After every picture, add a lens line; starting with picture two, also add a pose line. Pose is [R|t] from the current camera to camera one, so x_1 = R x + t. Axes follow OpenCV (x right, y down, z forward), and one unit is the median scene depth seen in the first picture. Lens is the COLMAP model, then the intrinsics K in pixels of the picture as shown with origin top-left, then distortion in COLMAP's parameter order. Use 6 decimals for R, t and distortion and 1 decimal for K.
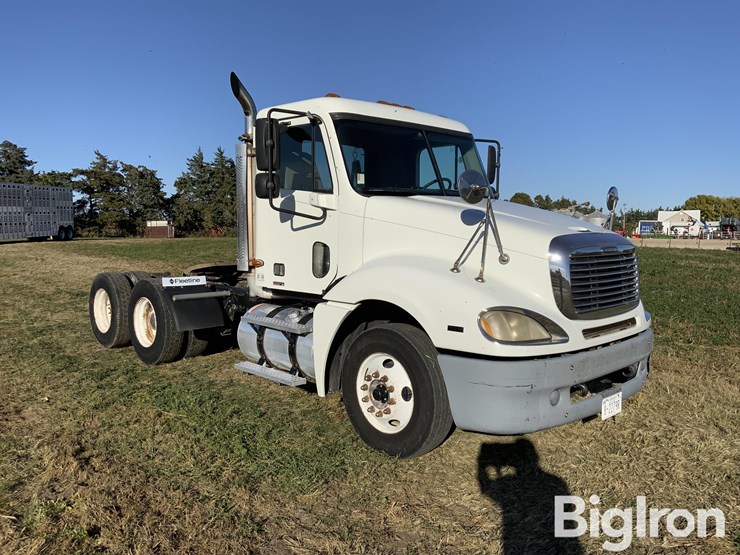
lens RADIAL K [[608.4, 0, 370.0], [0, 608.4, 277.5], [0, 0, 1]] dist [0.080979, -0.140392]
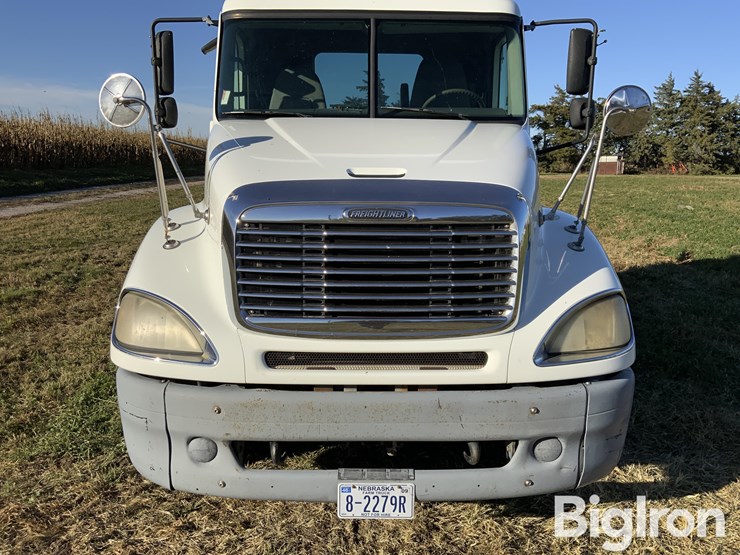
lens RADIAL K [[608.4, 0, 370.0], [0, 608.4, 277.5], [0, 0, 1]] dist [0.080979, -0.140392]
pose [[0.729584, 0.137565, -0.669912, 0.501931], [-0.068123, 0.989307, 0.128961, -0.039113], [0.680490, -0.048451, 0.731154, 0.421163]]
